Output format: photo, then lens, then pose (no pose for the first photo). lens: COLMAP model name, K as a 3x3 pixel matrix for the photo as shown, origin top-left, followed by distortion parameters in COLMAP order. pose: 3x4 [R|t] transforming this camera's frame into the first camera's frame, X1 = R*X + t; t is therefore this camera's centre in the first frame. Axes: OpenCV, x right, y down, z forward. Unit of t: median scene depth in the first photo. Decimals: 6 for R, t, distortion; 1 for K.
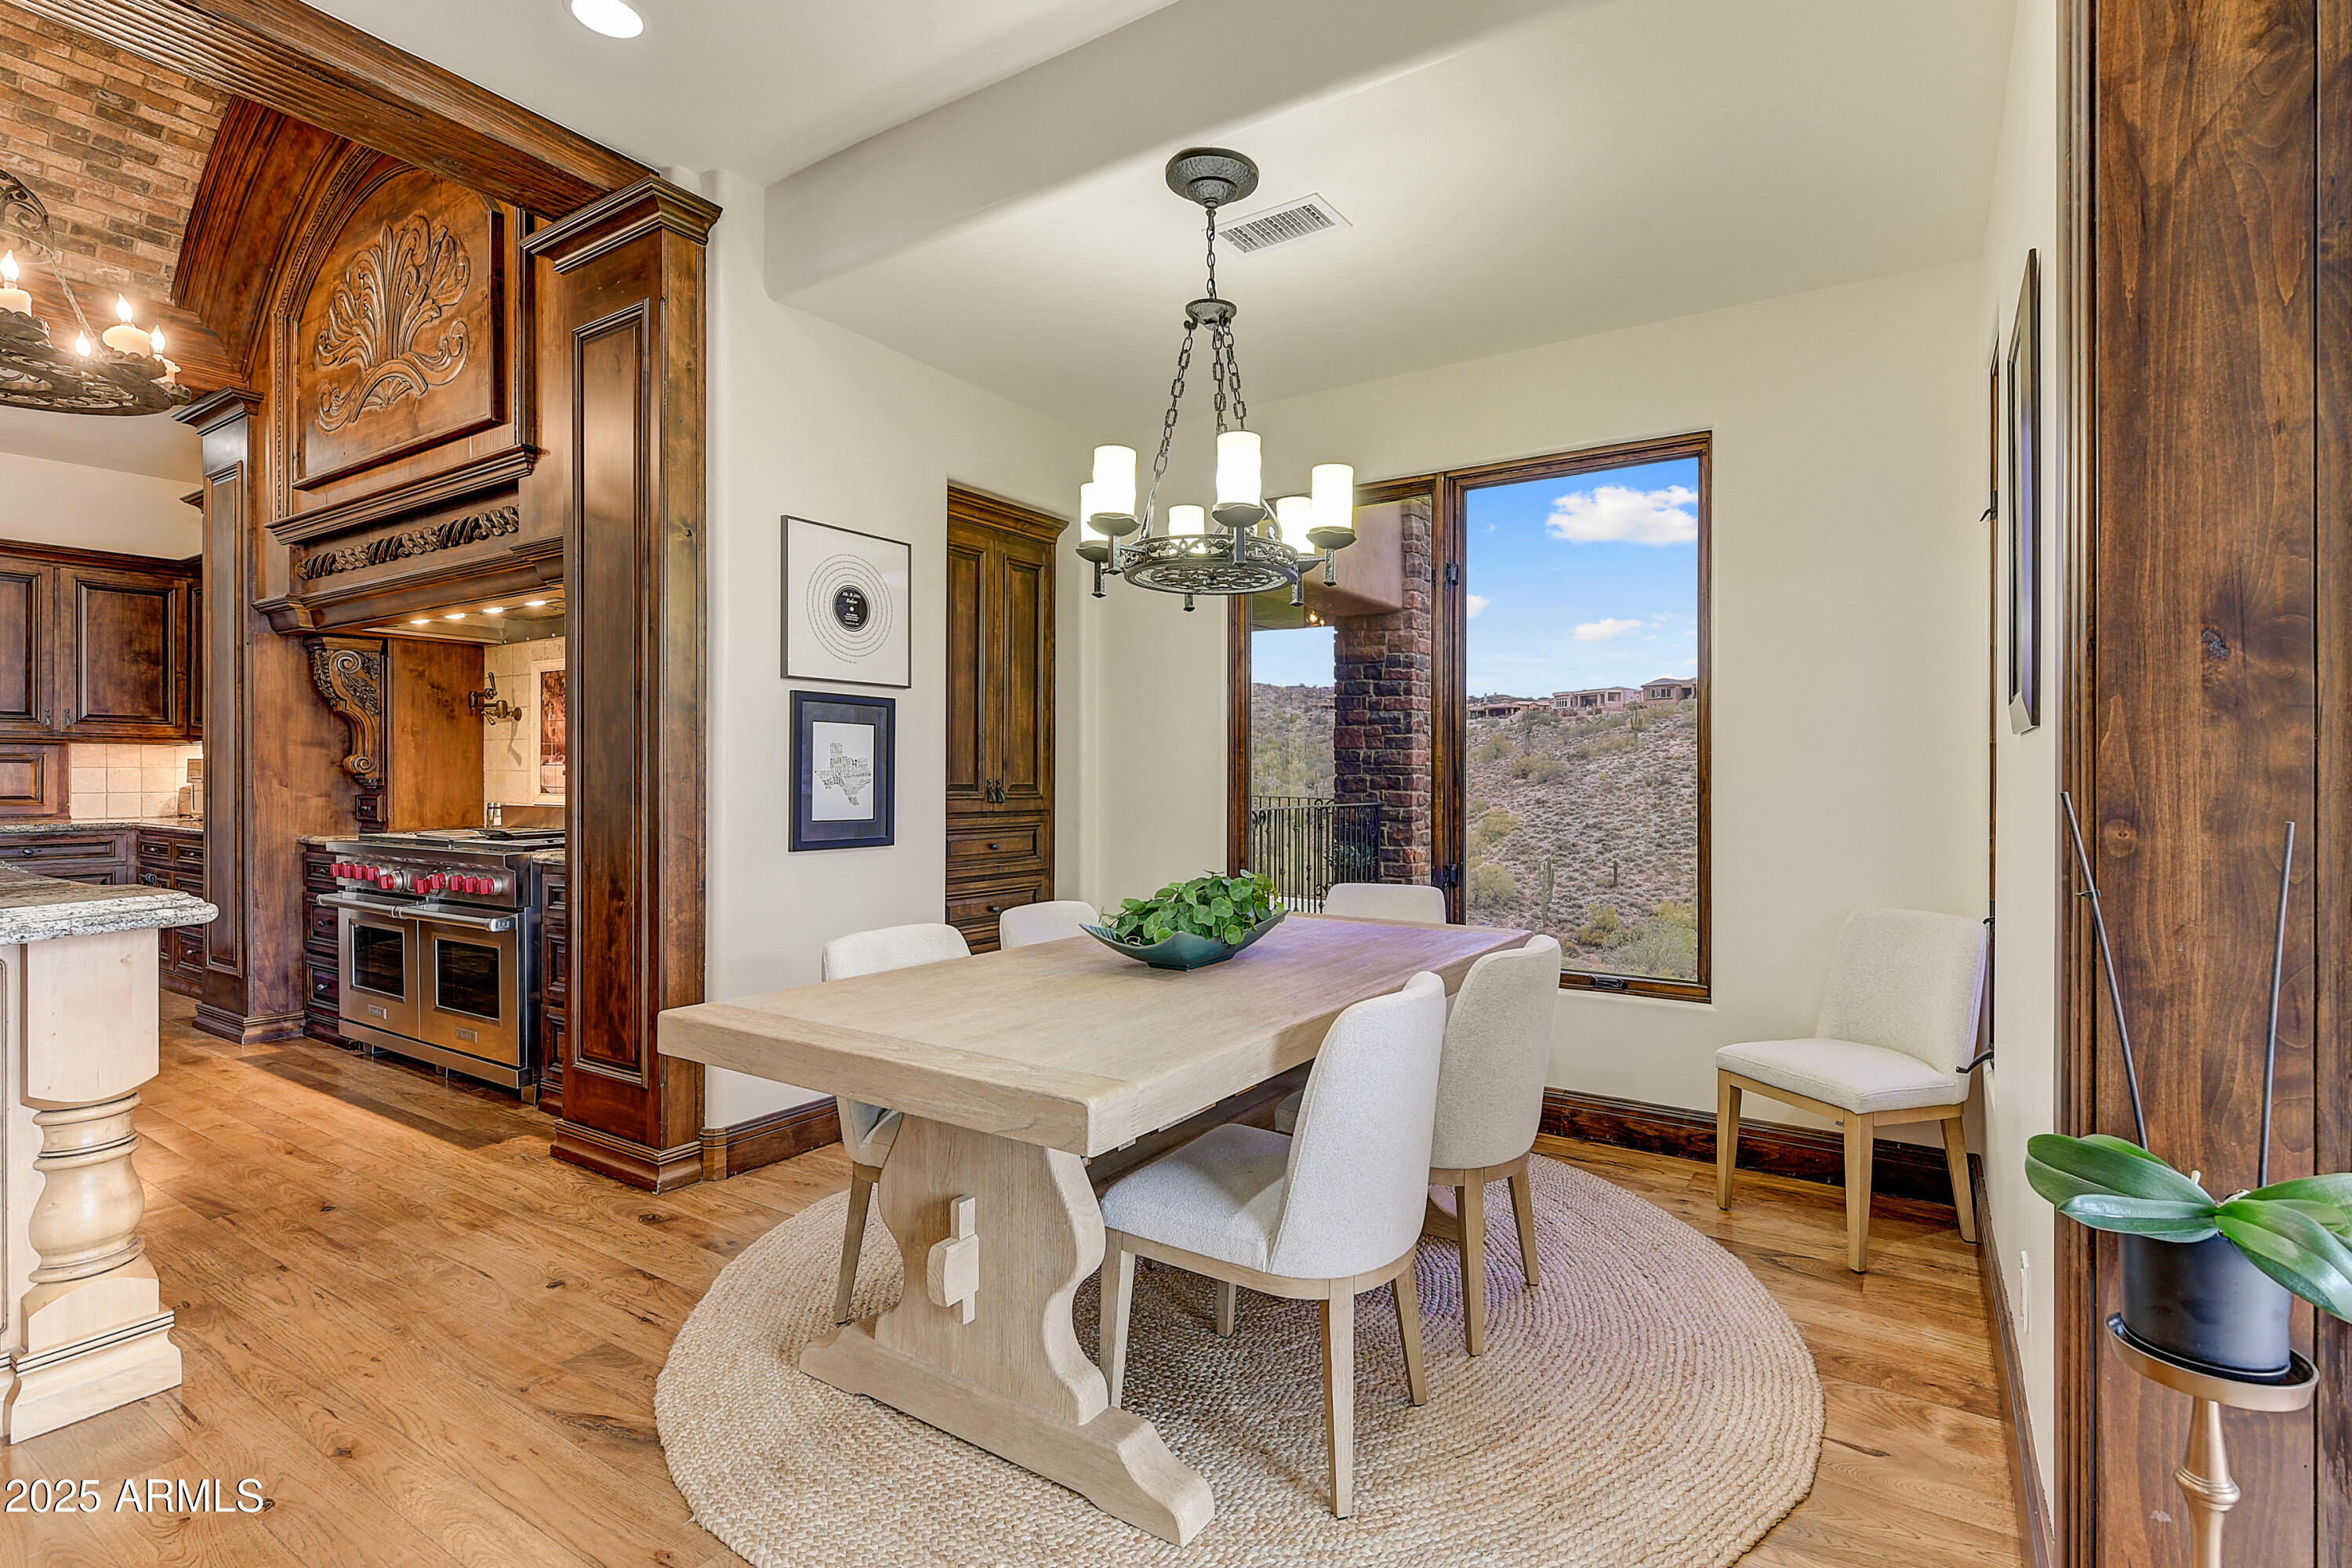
lens RADIAL K [[1099.5, 0, 1194.2], [0, 1099.5, 778.9], [0, 0, 1]] dist [0.001564, -0.000342]
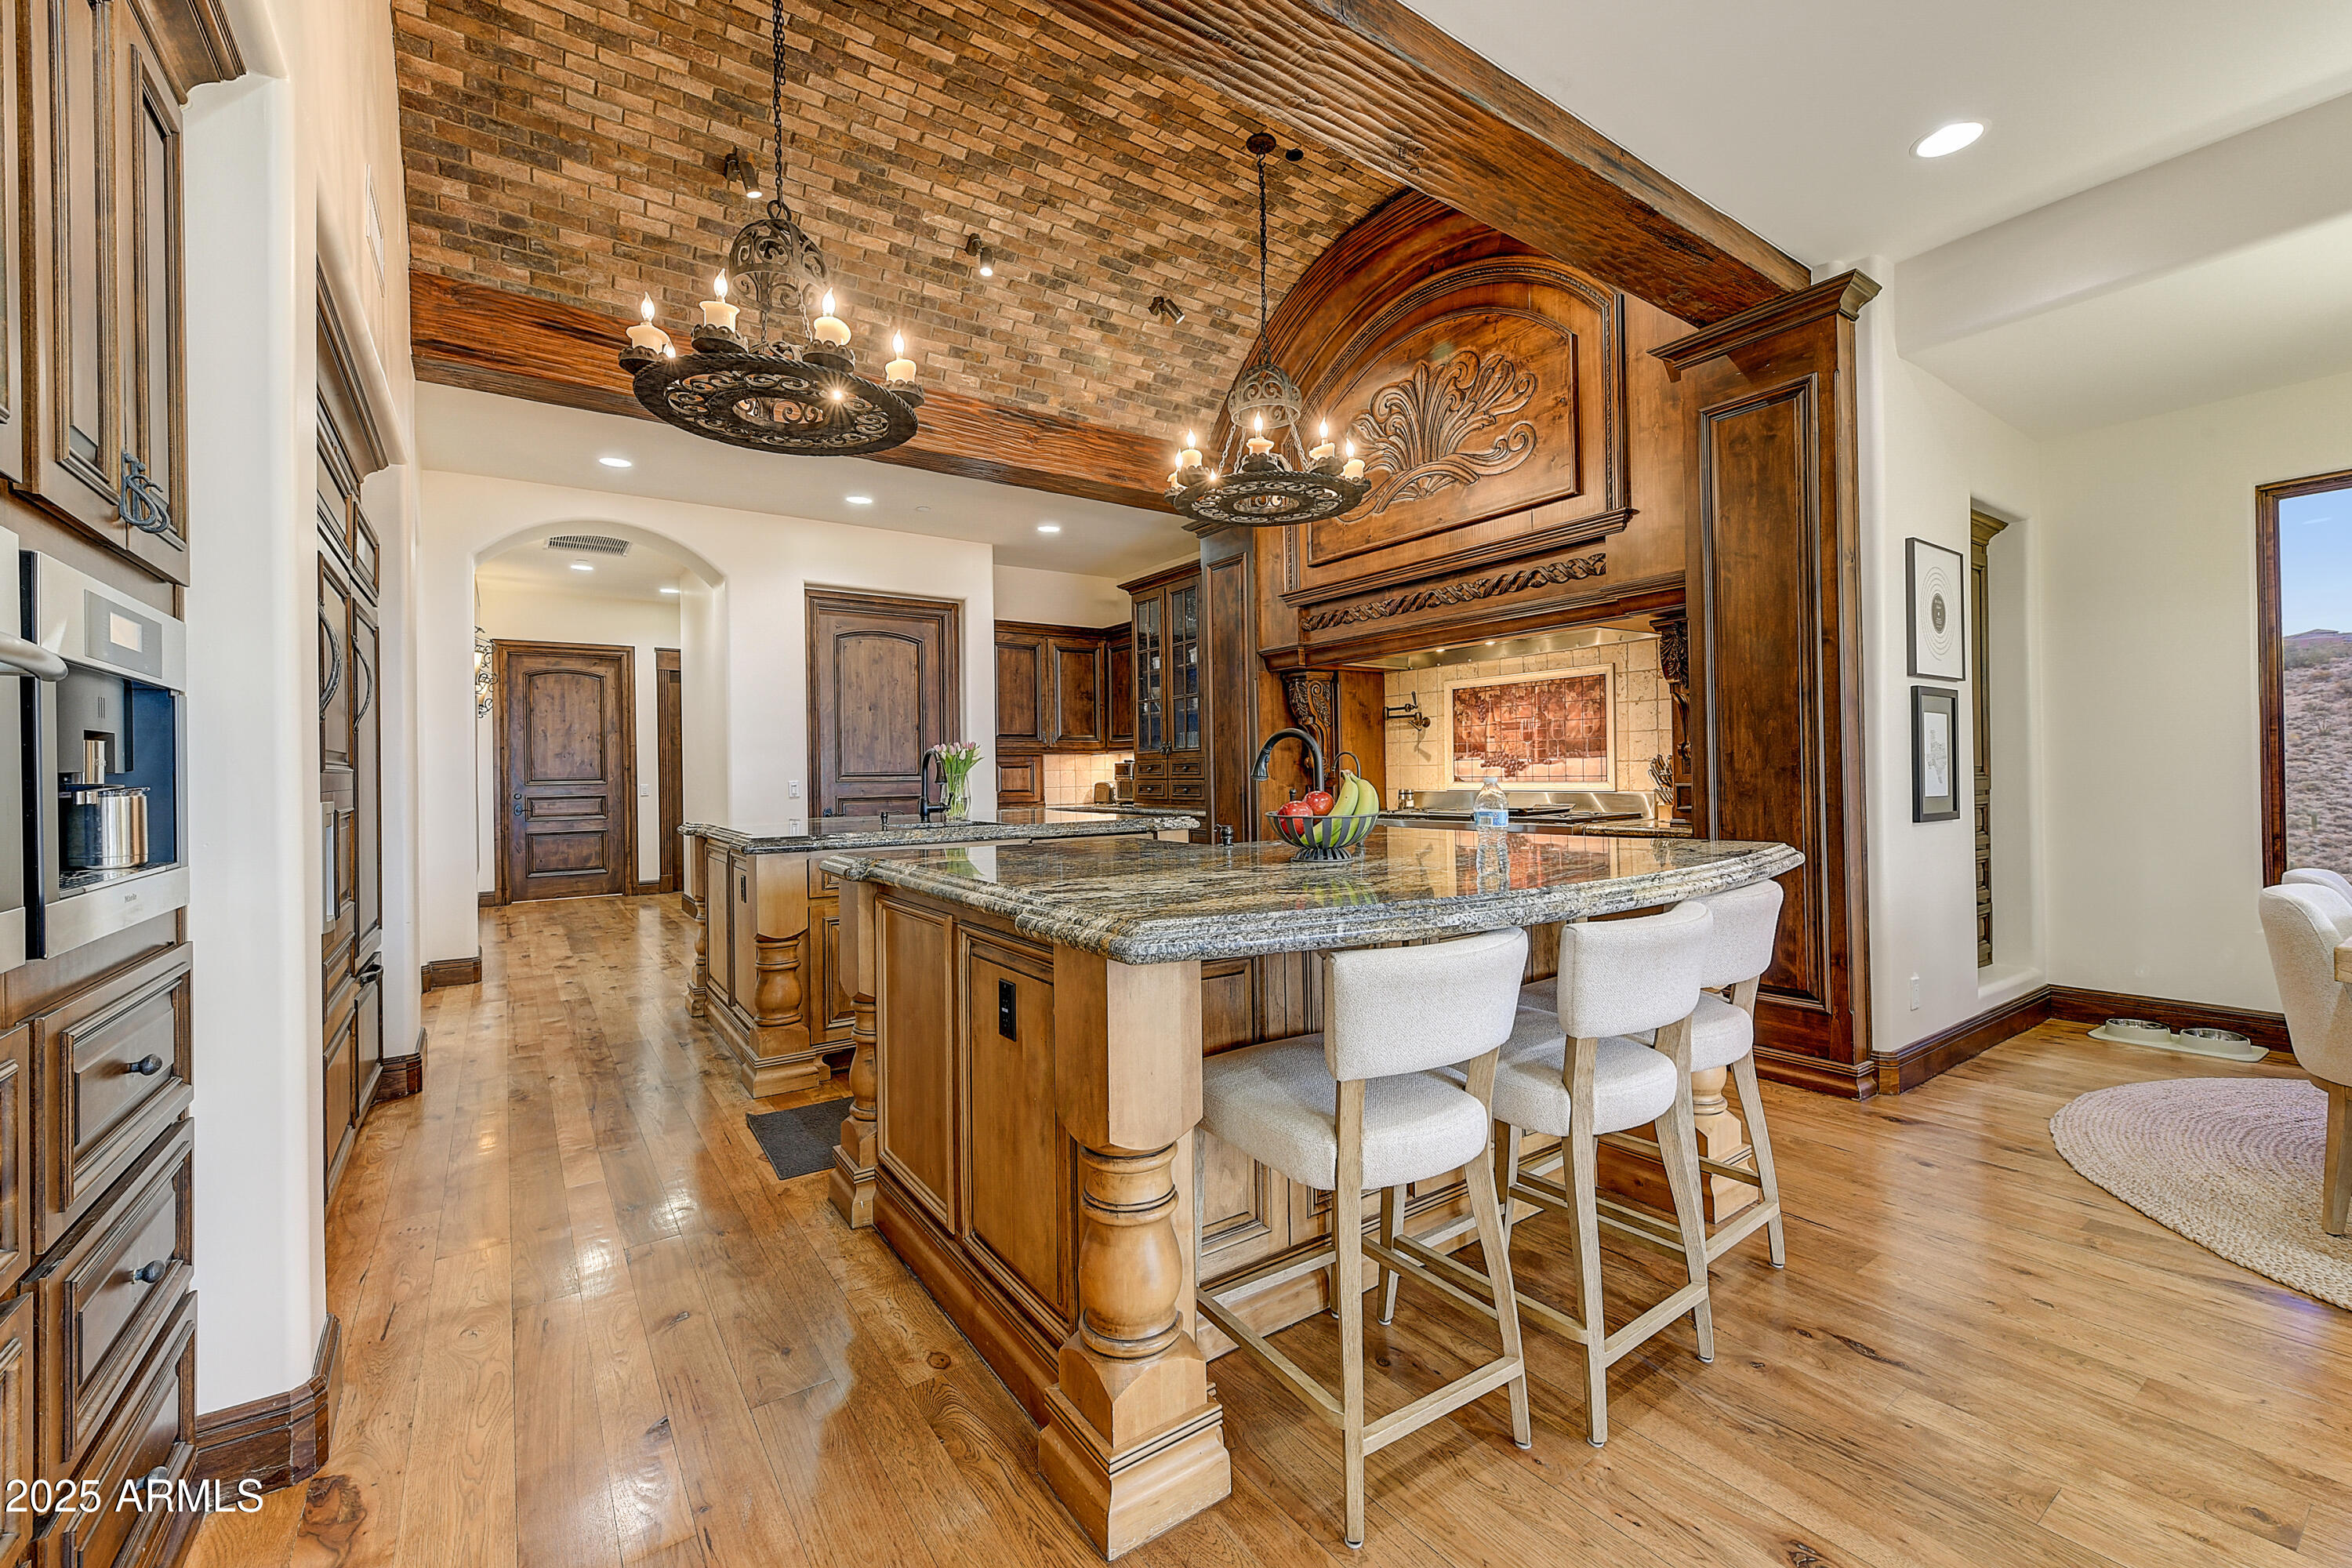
lens RADIAL K [[931.8, 0, 1196.0], [0, 931.8, 776.3], [0, 0, 1]] dist [0.000213, -0.000166]
pose [[0.925570, -0.013435, -0.378339, -0.459362], [0.013117, 0.999908, -0.003417, 0.006077], [0.378350, -0.001800, 0.925661, -0.141975]]
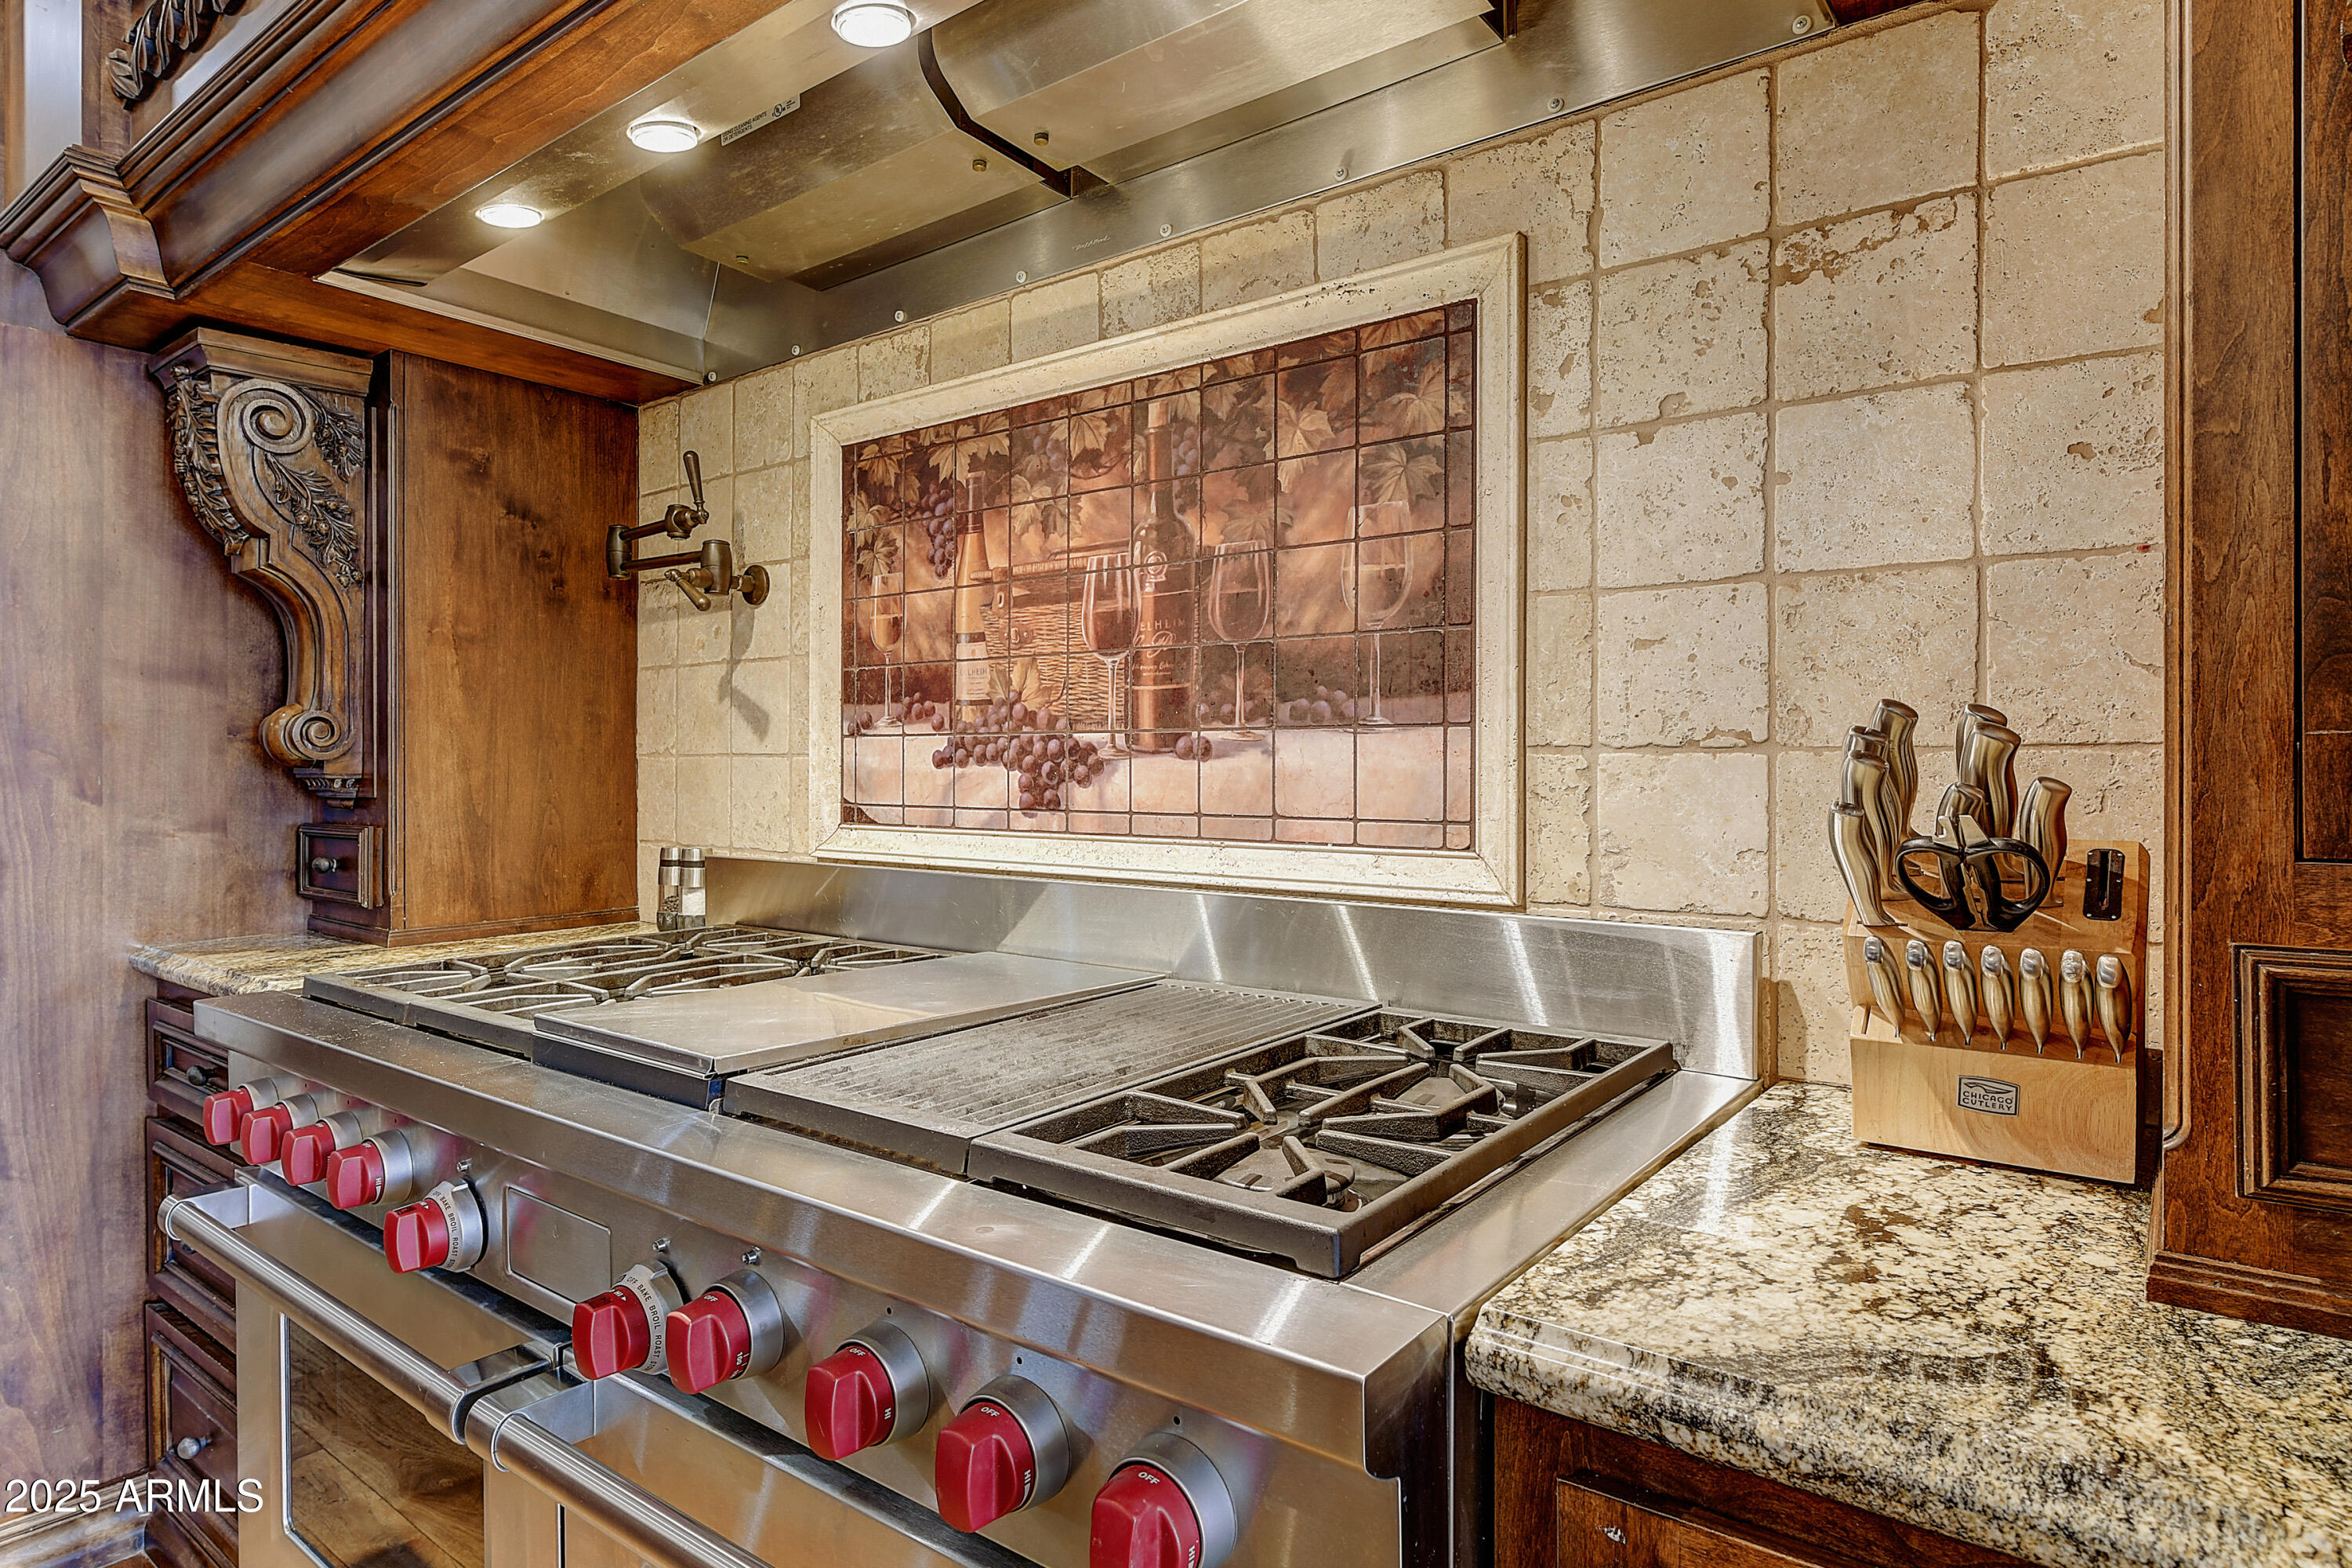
lens RADIAL K [[1310.0, 0, 1159.4], [0, 1310.0, 775.8], [0, 0, 1]] dist [-0.001885, 0.000627]
pose [[0.997229, 0.001963, -0.074371, -0.473927], [-0.001967, 0.999998, 0.000017, -0.001217], [0.074370, 0.000129, 0.997231, 0.626683]]
